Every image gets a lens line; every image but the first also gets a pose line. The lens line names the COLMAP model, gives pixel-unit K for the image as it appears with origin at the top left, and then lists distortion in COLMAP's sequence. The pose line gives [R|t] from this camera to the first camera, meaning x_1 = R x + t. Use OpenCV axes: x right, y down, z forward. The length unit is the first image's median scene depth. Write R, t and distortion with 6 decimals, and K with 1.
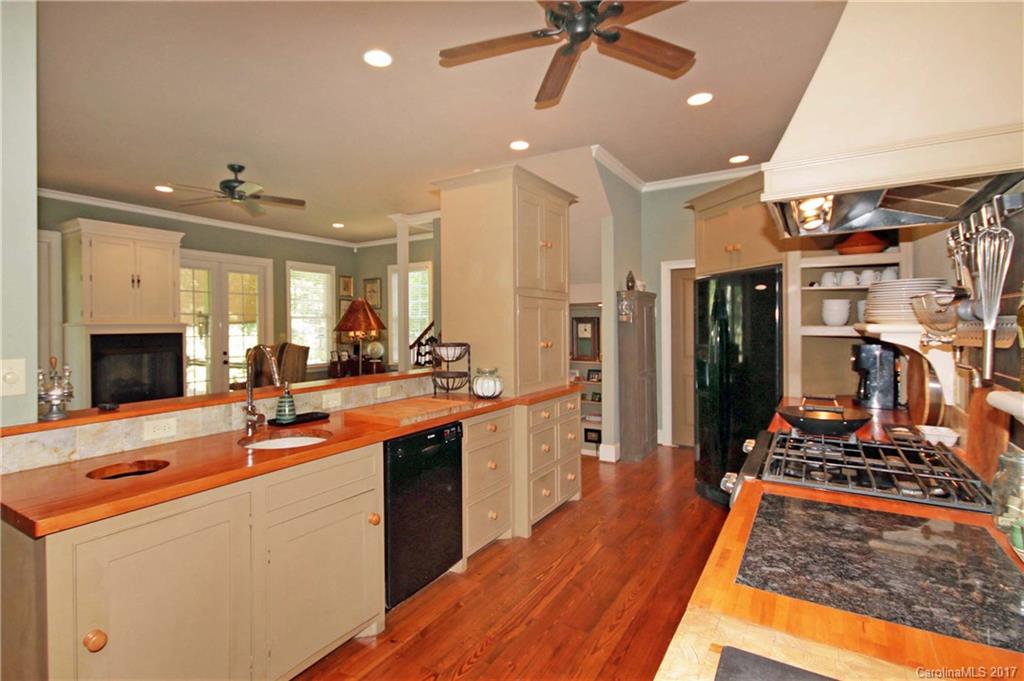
lens RADIAL K [[517.9, 0, 516.2], [0, 517.9, 333.6], [0, 0, 1]] dist [0.013109, 0.000269]
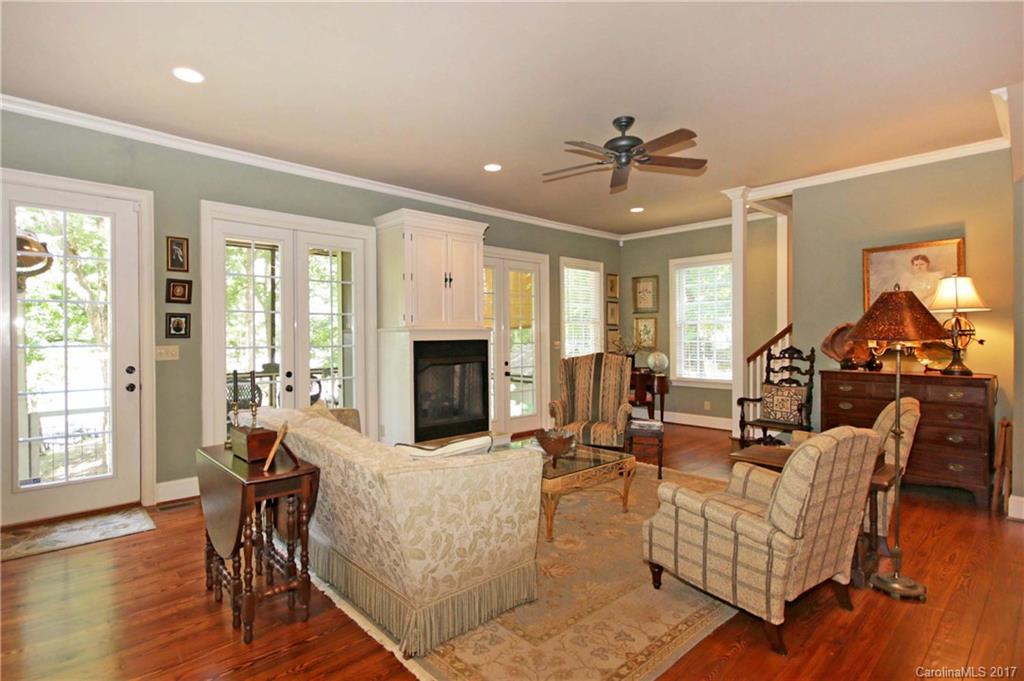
lens RADIAL K [[517.9, 0, 505.4], [0, 517.9, 337.7], [0, 0, 1]] dist [0.013109, 0.000269]
pose [[0.966938, 0.004942, -0.254963, -0.367105], [-0.006278, 0.999970, -0.004429, -0.001333], [0.254934, 0.005884, 0.966941, 0.169185]]
